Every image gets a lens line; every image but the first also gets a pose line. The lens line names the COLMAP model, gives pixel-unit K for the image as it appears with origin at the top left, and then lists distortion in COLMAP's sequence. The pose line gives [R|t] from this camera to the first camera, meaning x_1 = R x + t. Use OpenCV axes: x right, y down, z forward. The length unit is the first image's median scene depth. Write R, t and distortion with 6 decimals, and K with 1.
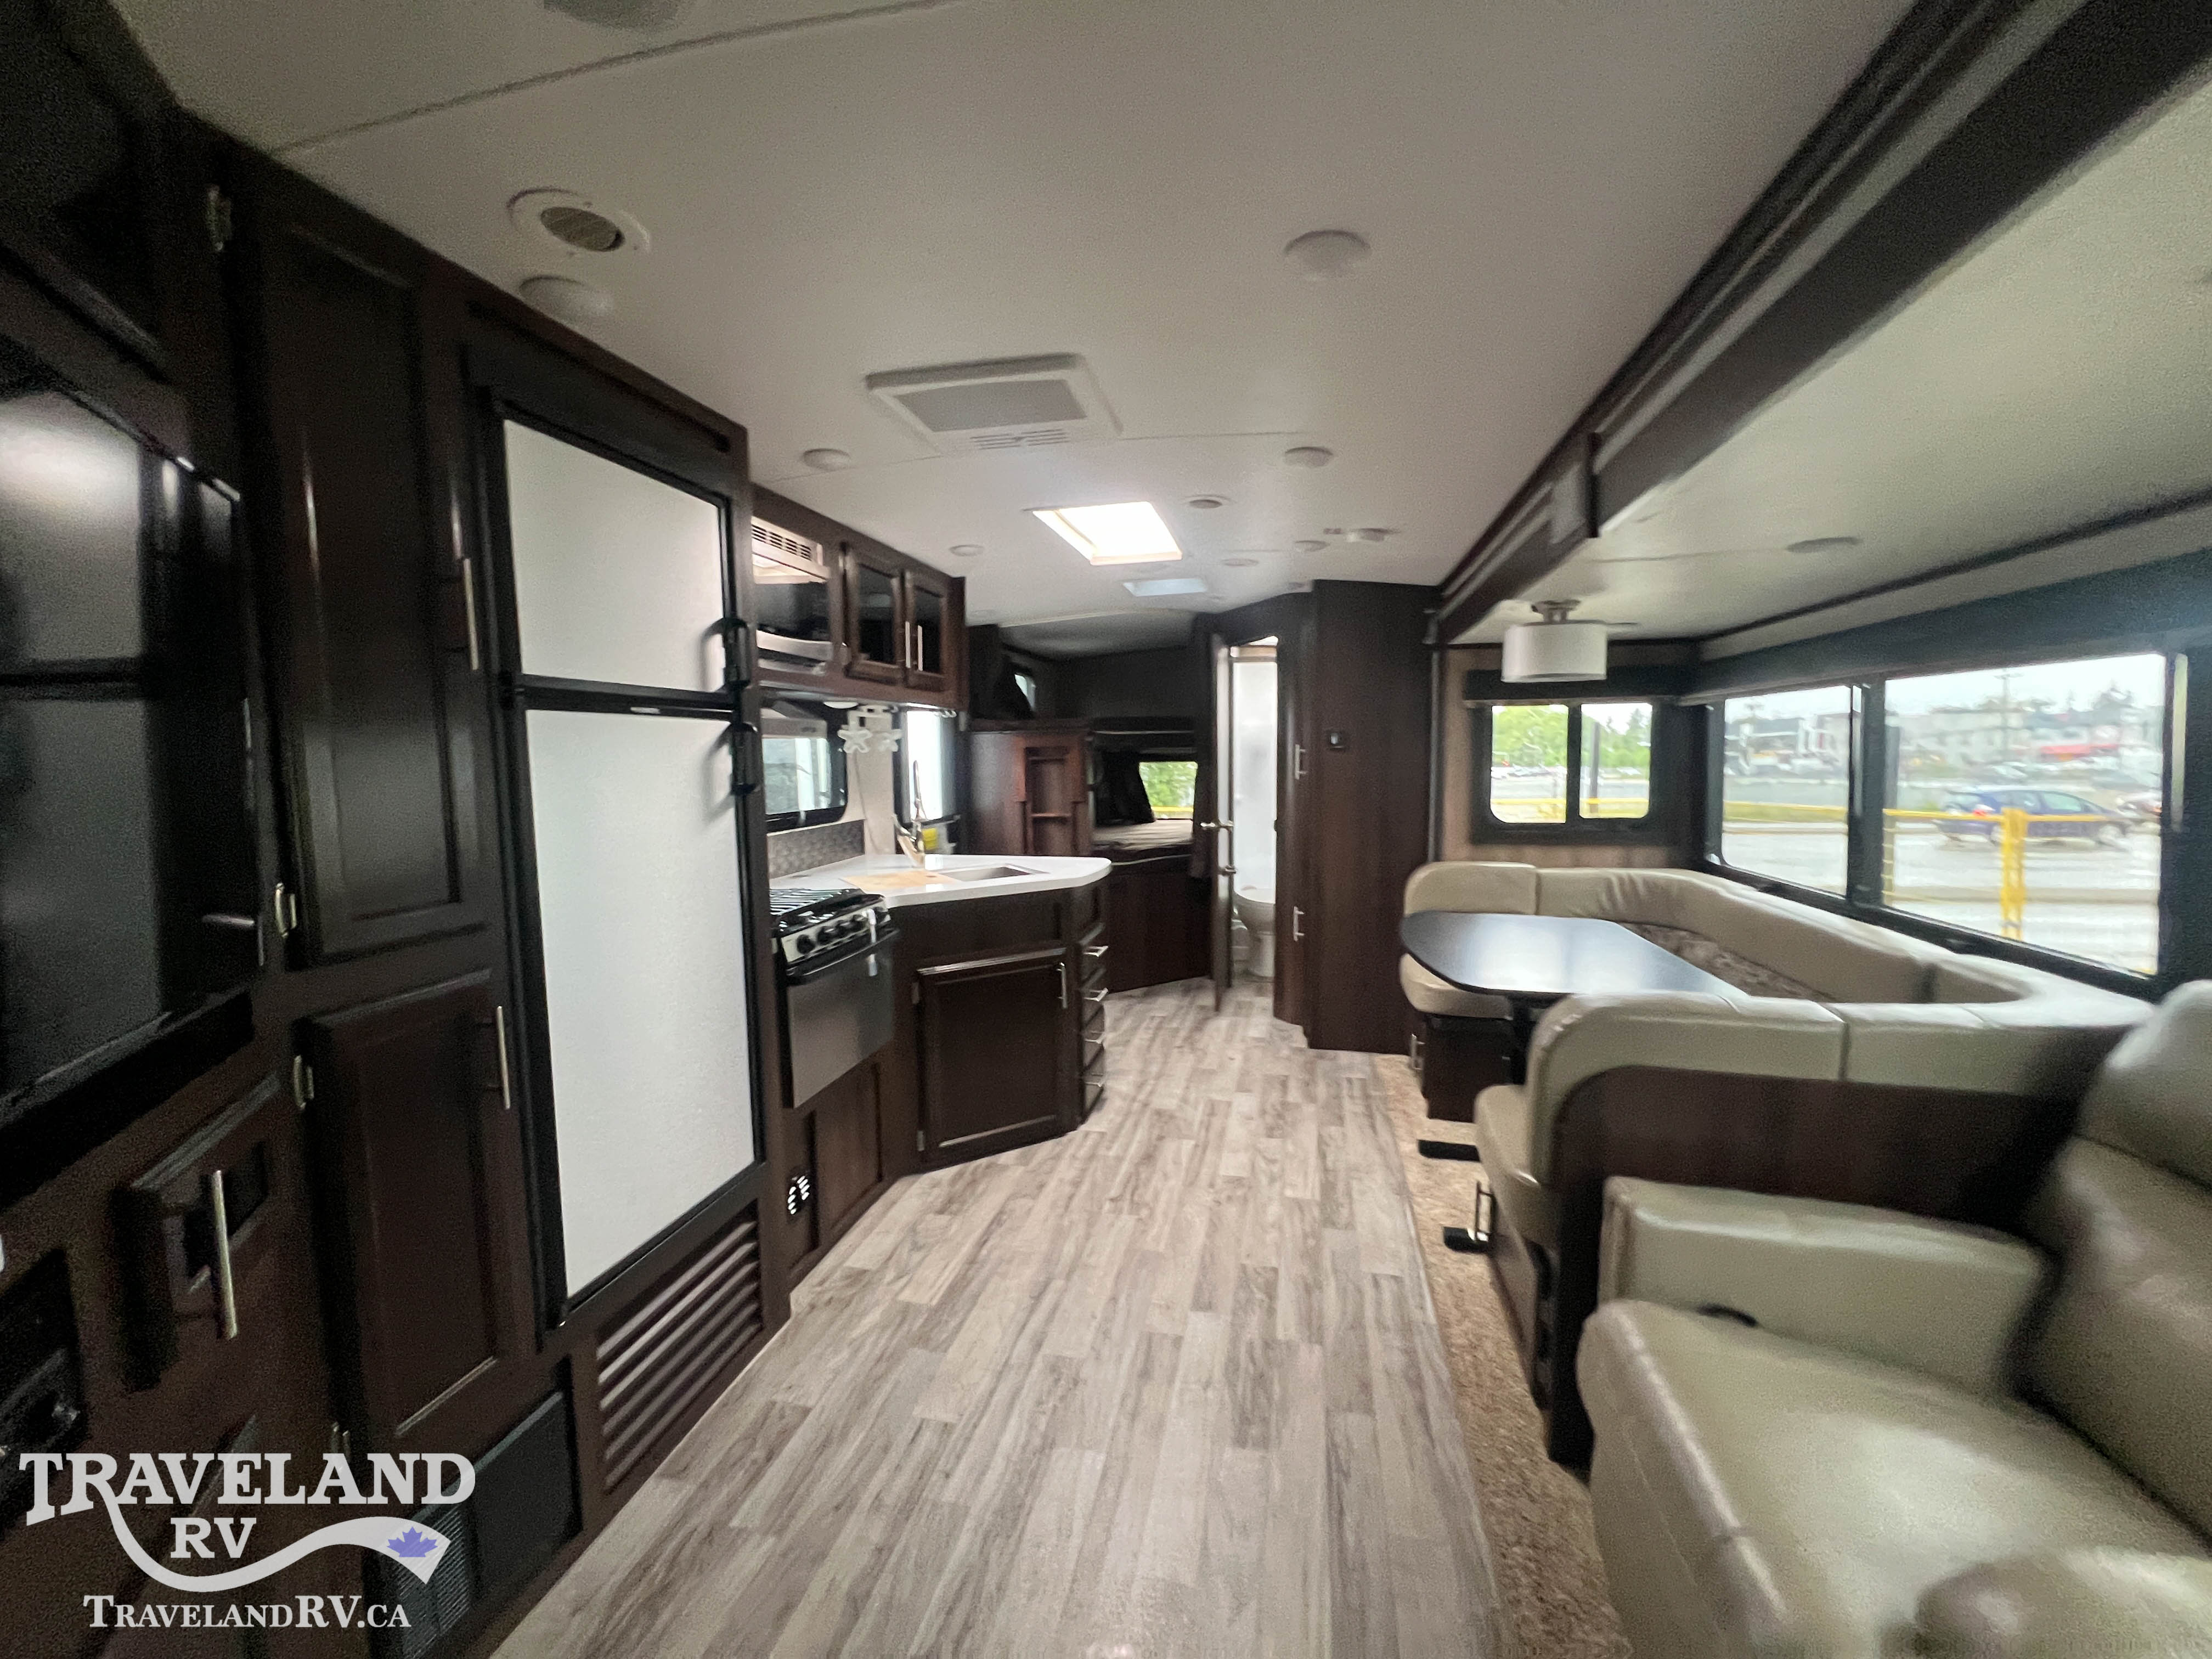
lens RADIAL K [[883.2, 0, 1101.4], [0, 883.2, 814.1], [0, 0, 1]] dist [-0.002343, 0.000308]
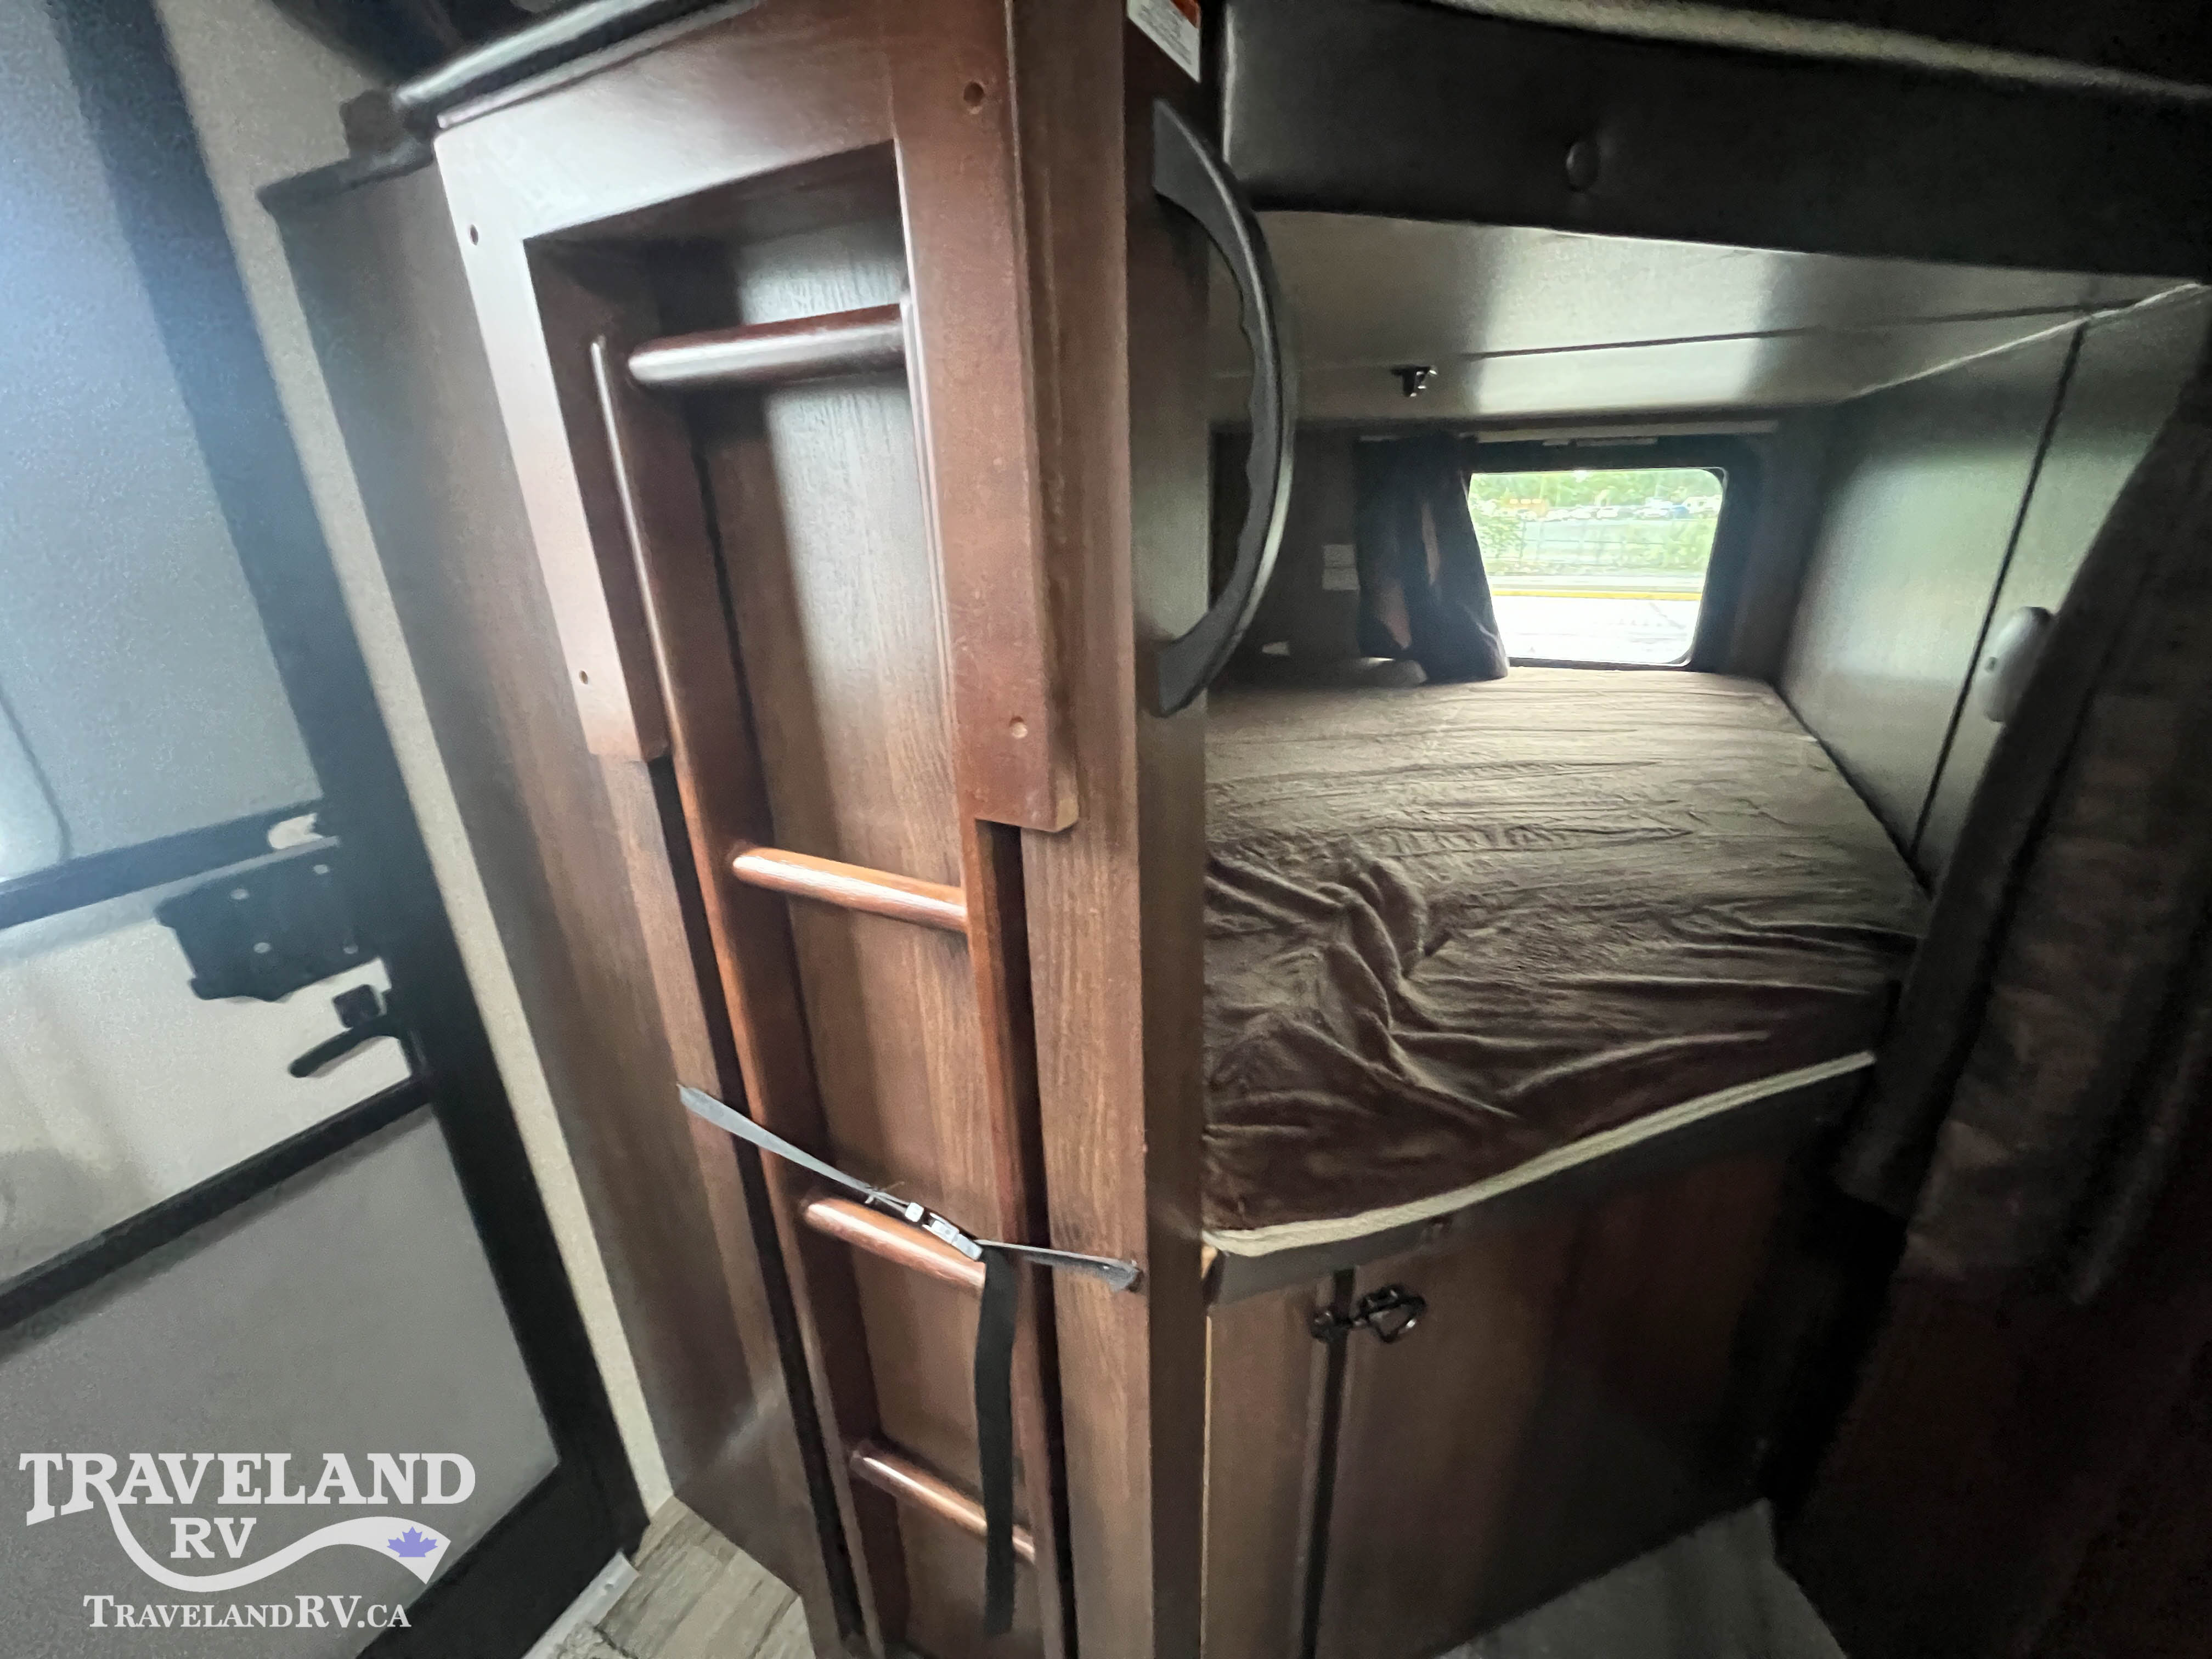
lens RADIAL K [[883.2, 0, 1107.8], [0, 883.2, 824.8], [0, 0, 1]] dist [-0.002343, 0.000308]
pose [[0.968466, 0.079628, -0.236079, 0.006803], [-0.008067, 0.957076, 0.289723, -0.073880], [0.249016, -0.278683, 0.927538, 1.615257]]
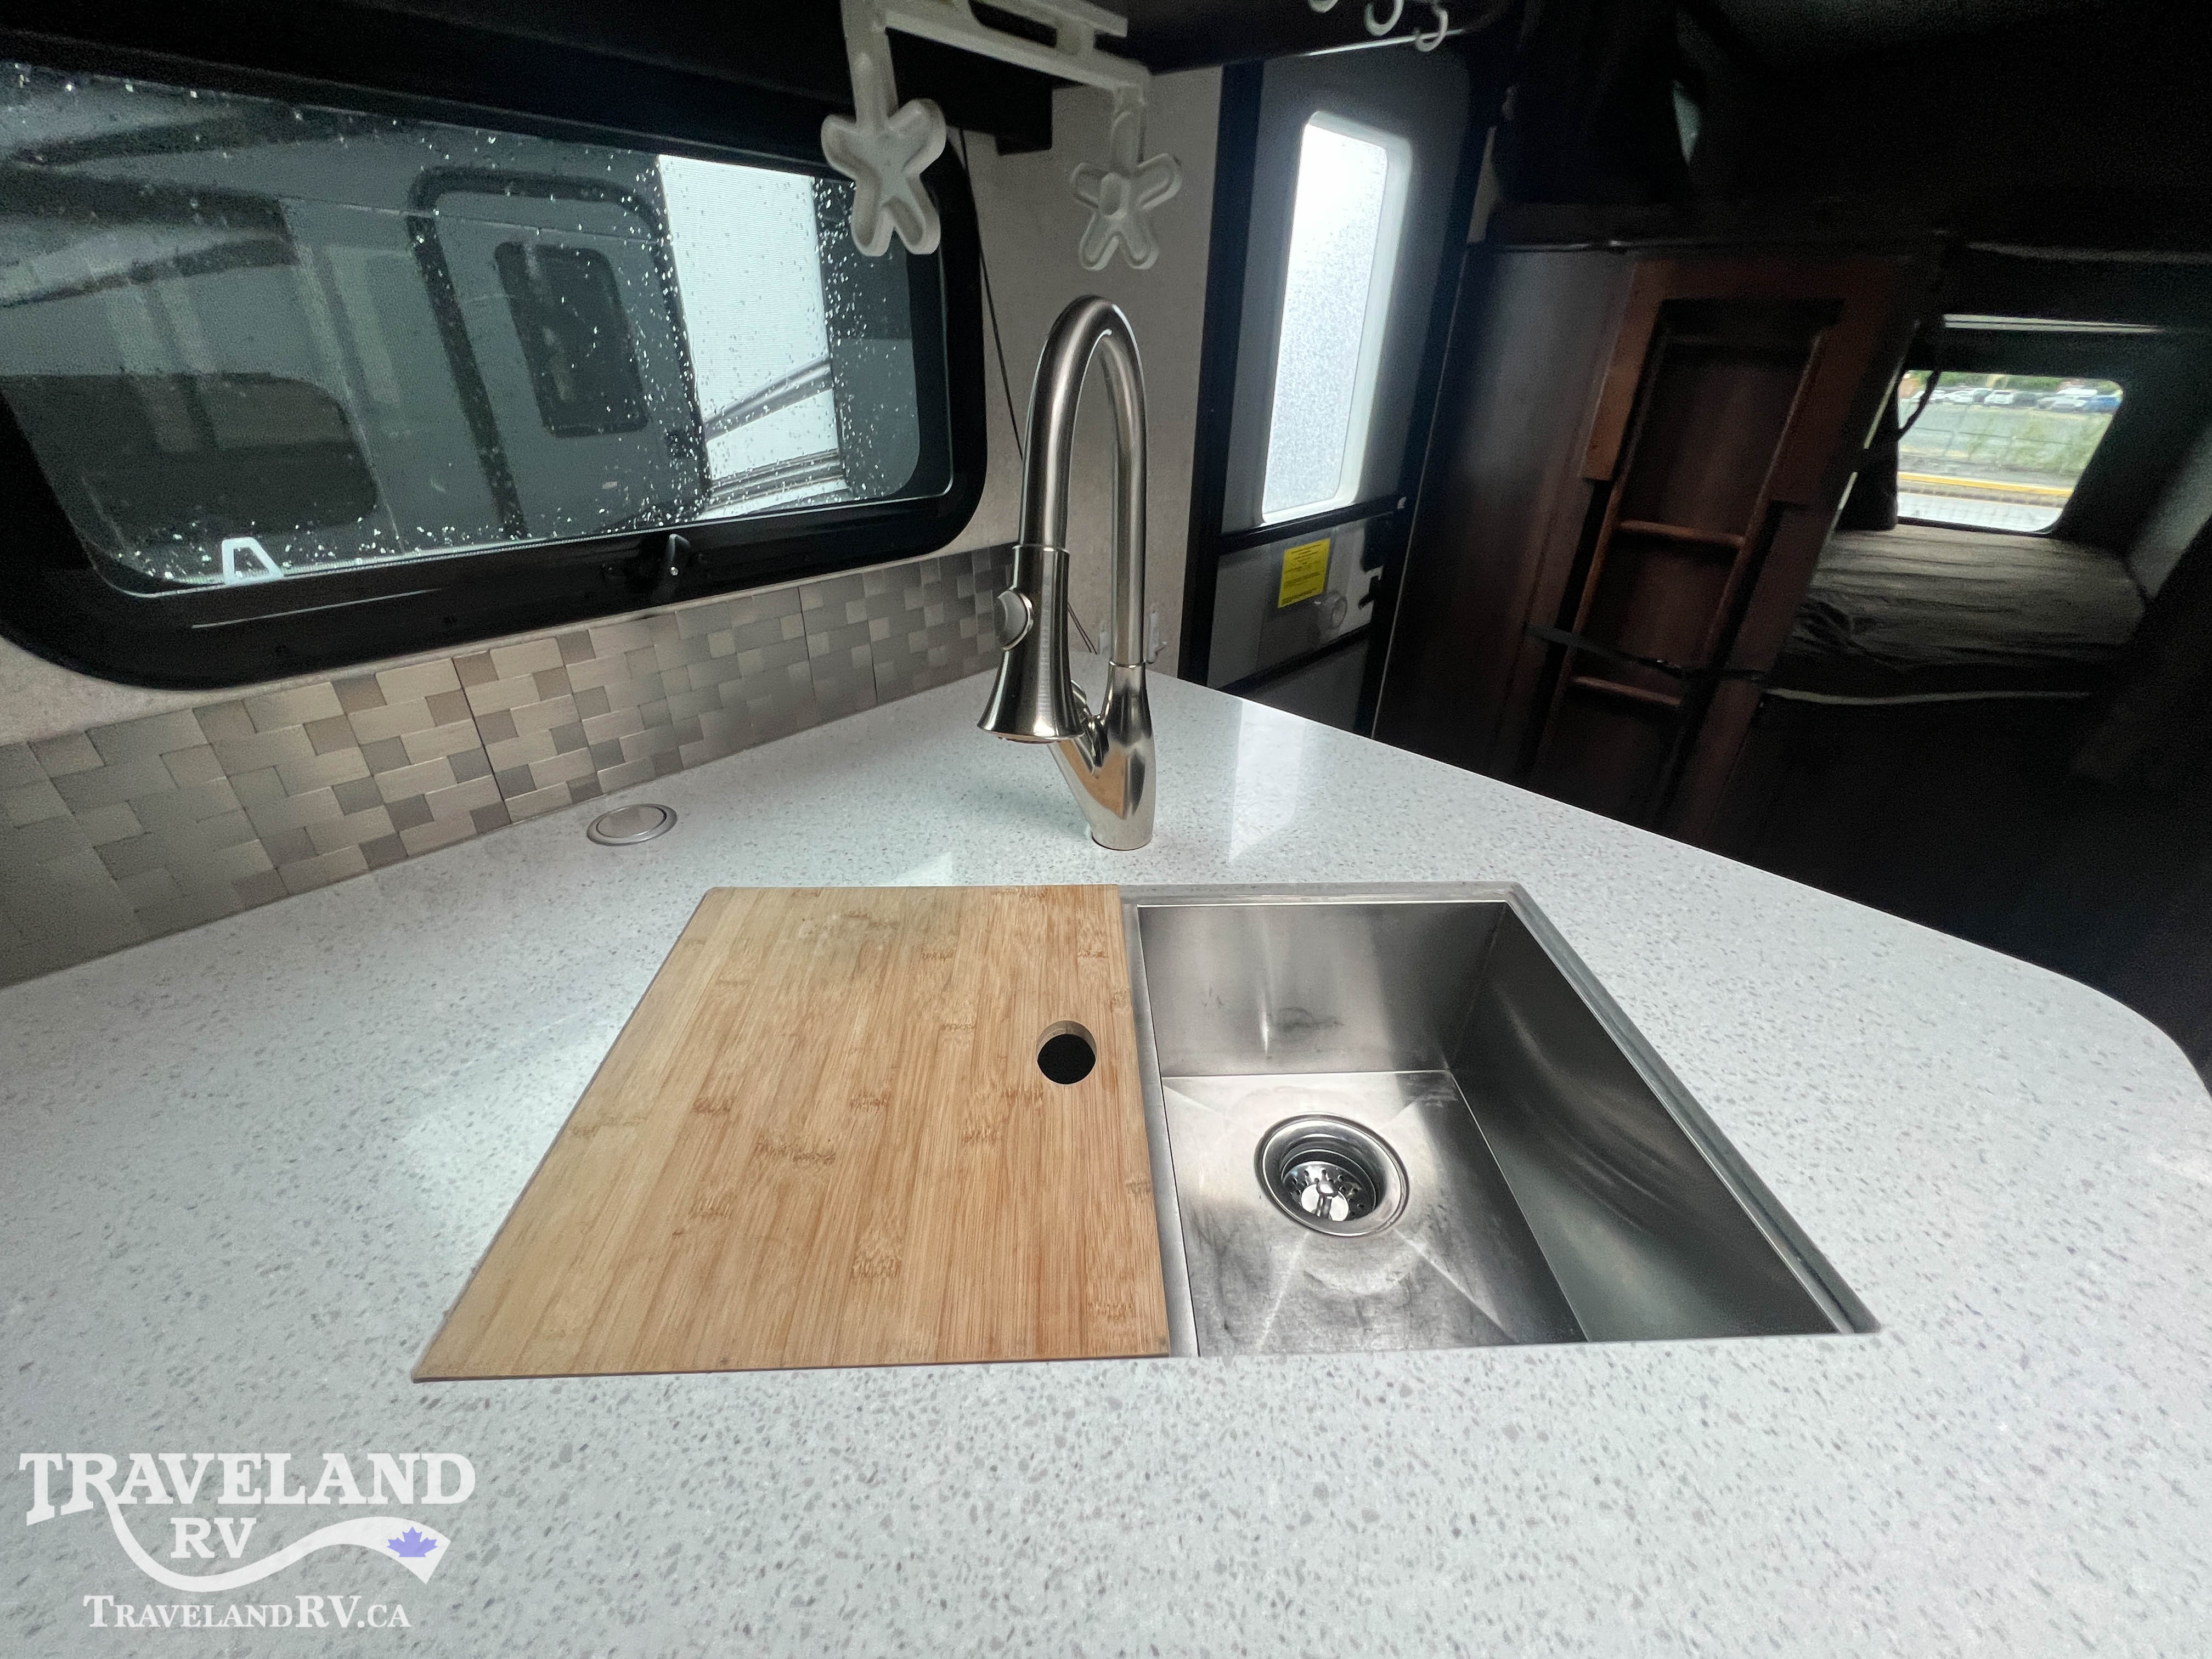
lens RADIAL K [[883.2, 0, 1104.6], [0, 883.2, 822.9], [0, 0, 1]] dist [-0.002343, 0.000308]
pose [[0.874455, 0.275453, -0.399317, -0.150532], [-0.078559, 0.892697, 0.443757, -0.057544], [0.478704, -0.356675, 0.802263, 1.047533]]
